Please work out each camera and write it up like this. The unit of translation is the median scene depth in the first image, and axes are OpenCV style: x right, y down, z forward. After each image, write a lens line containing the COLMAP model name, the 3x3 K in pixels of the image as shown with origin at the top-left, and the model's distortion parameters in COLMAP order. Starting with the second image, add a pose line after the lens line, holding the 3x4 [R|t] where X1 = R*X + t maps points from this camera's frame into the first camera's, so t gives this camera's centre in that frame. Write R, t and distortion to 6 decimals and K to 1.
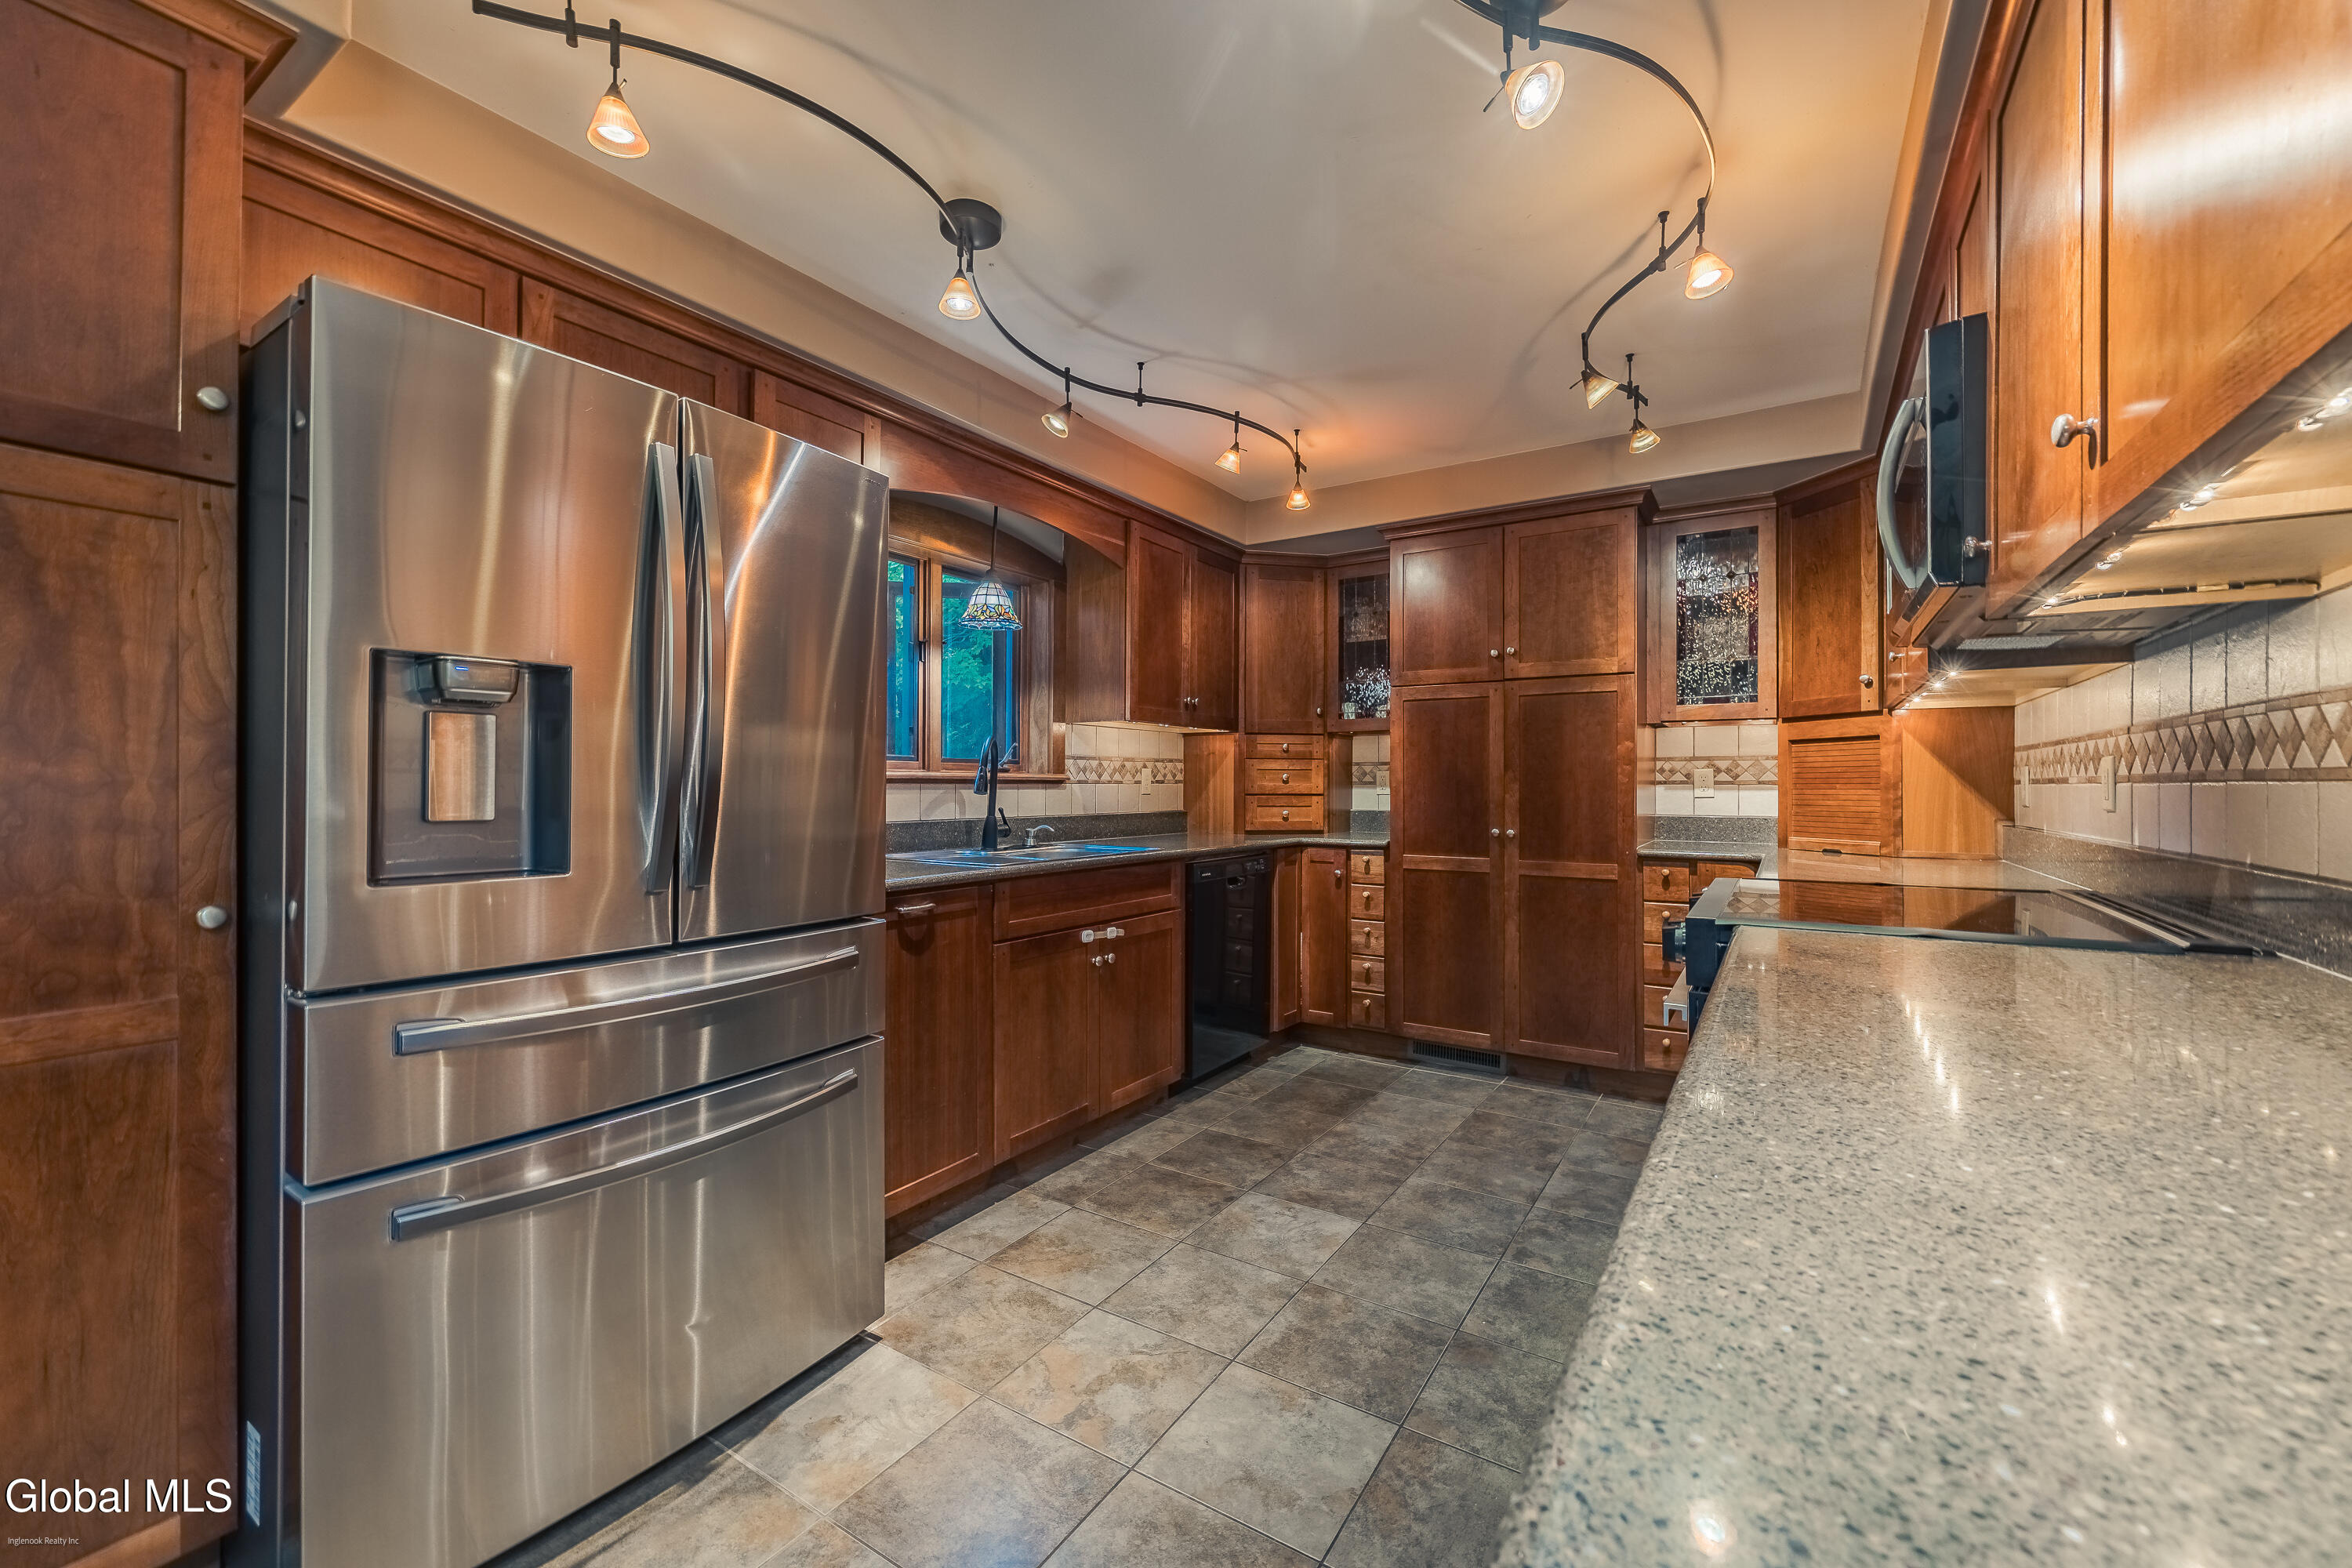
lens RADIAL K [[937.5, 0, 1176.6], [0, 937.5, 778.9], [0, 0, 1]] dist [-0.001911, 0.002051]
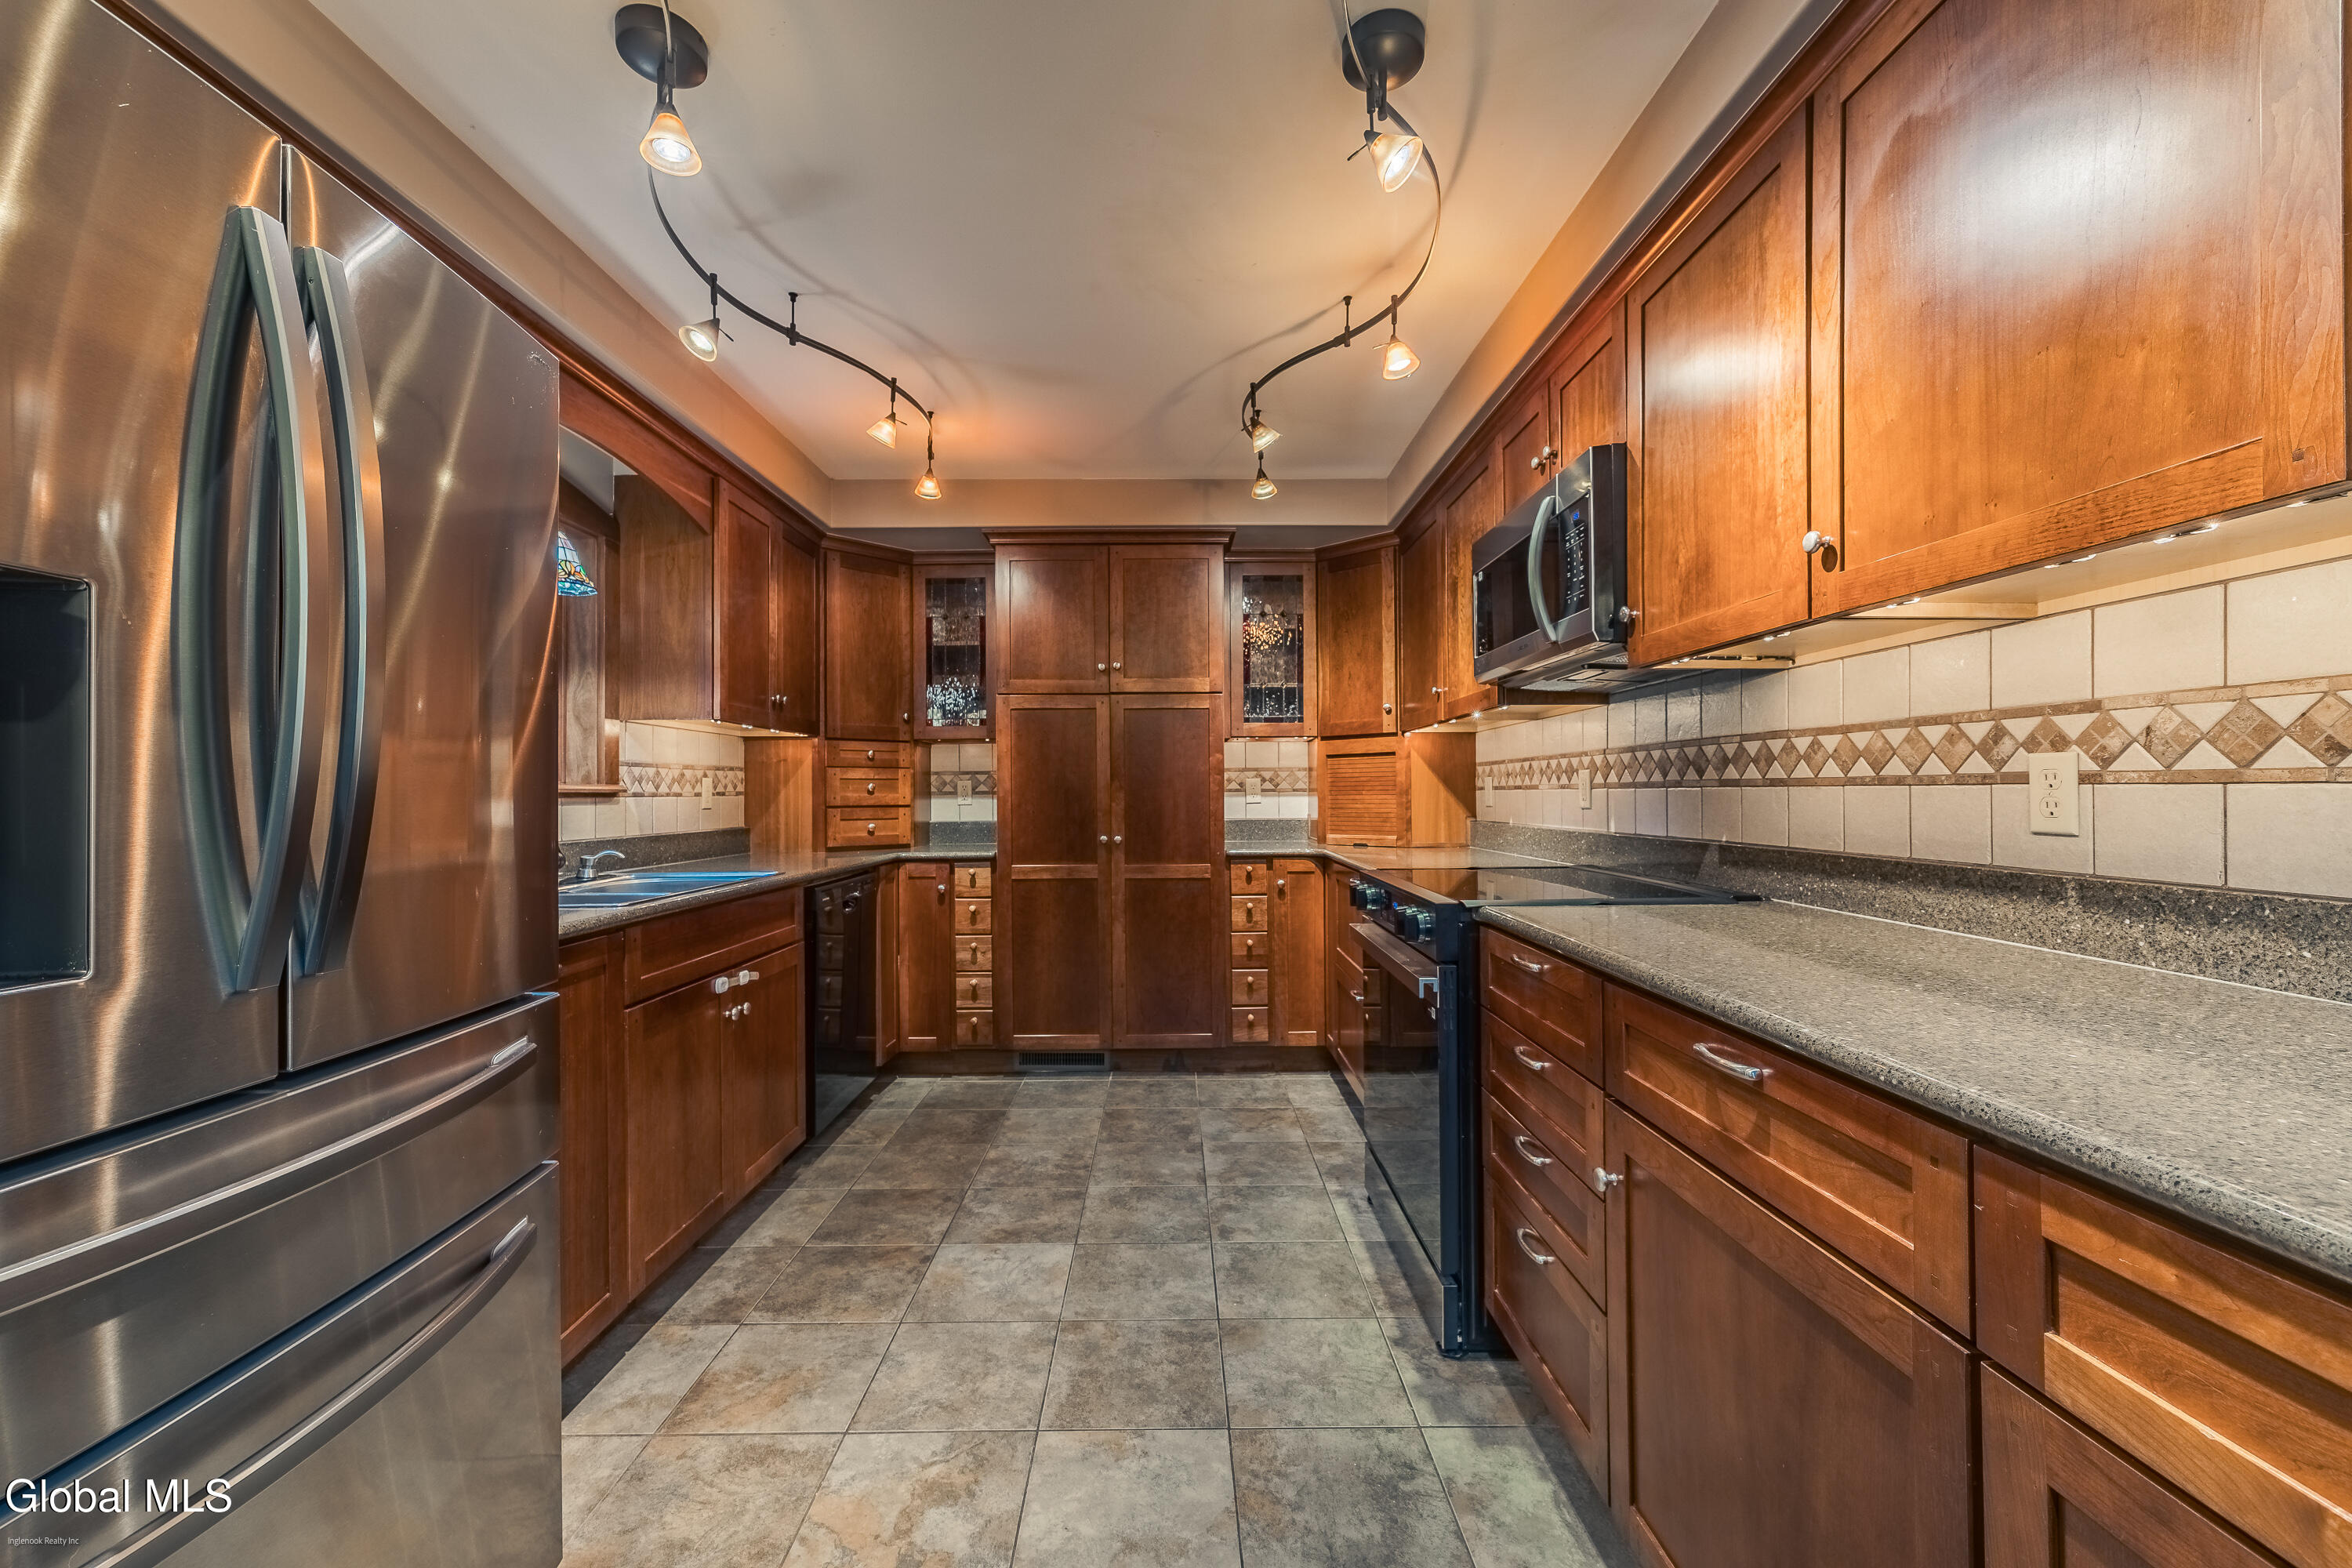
lens RADIAL K [[937.5, 0, 1176.5], [0, 937.5, 789.3], [0, 0, 1]] dist [-0.001911, 0.002051]
pose [[0.833581, -0.006047, 0.552364, -0.200195], [0.005448, 0.999981, 0.002727, -0.001240], [-0.552371, 0.000736, 0.833598, 0.104071]]
